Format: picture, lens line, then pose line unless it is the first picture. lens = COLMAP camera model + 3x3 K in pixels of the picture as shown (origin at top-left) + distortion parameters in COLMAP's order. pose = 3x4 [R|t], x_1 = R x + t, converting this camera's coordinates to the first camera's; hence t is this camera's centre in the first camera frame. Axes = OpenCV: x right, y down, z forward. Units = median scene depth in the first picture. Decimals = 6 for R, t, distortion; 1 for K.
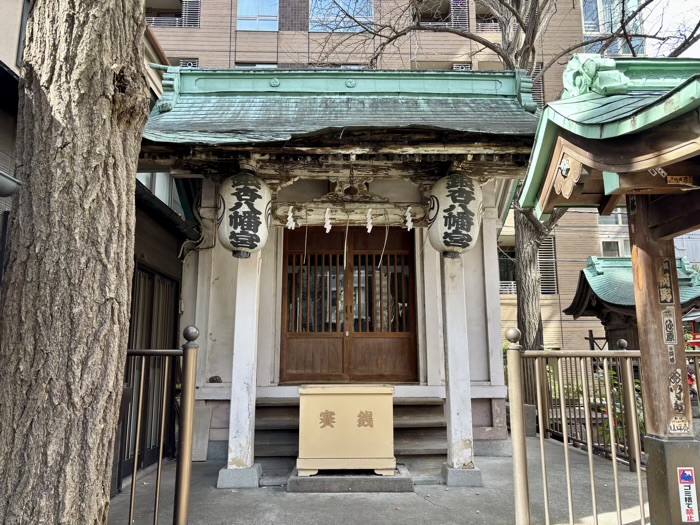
lens RADIAL K [[531.2, 0, 350.0], [0, 531.2, 262.5], [0, 0, 1]] dist [-0.003066, -0.002769]
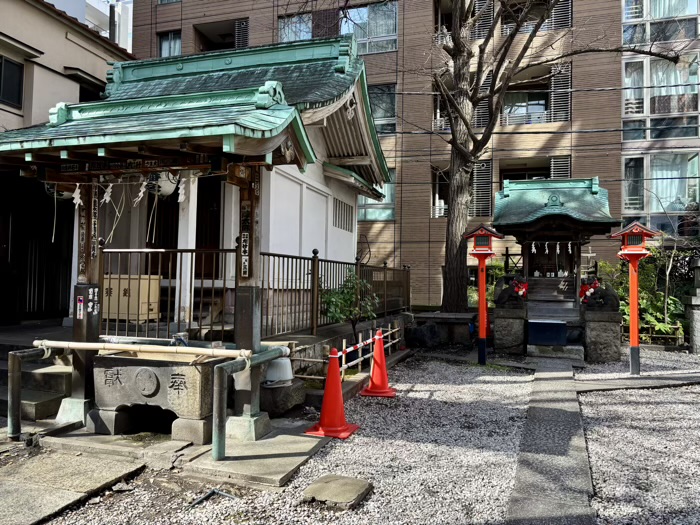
lens RADIAL K [[525.8, 0, 351.0], [0, 525.8, 264.8], [0, 0, 1]] dist [0.036131, -0.038686]
pose [[0.947837, 0.007474, -0.318667, 0.513107], [0.039095, 0.989451, 0.139490, -0.003871], [0.316348, -0.144672, 0.937547, -0.154875]]
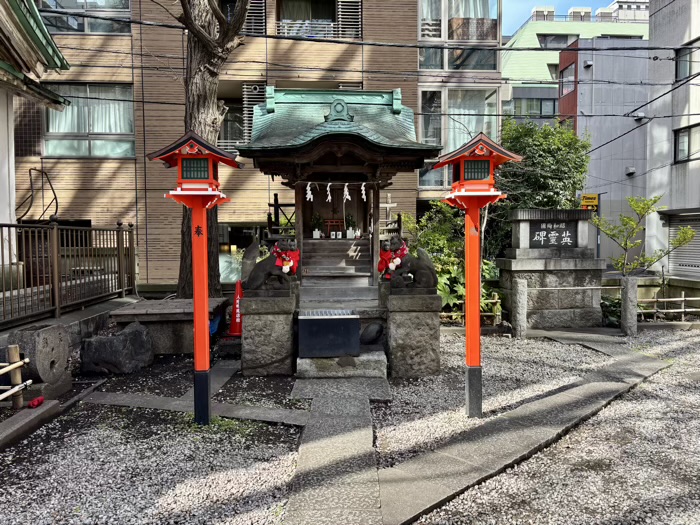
lens RADIAL K [[525.8, 0, 351.0], [0, 525.8, 264.8], [0, 0, 1]] dist [0.036131, -0.038686]
pose [[0.998742, -0.005522, 0.049842, 0.538819], [-0.005928, 0.973949, 0.226690, 0.059120], [-0.049796, -0.226700, 0.972691, 0.267952]]
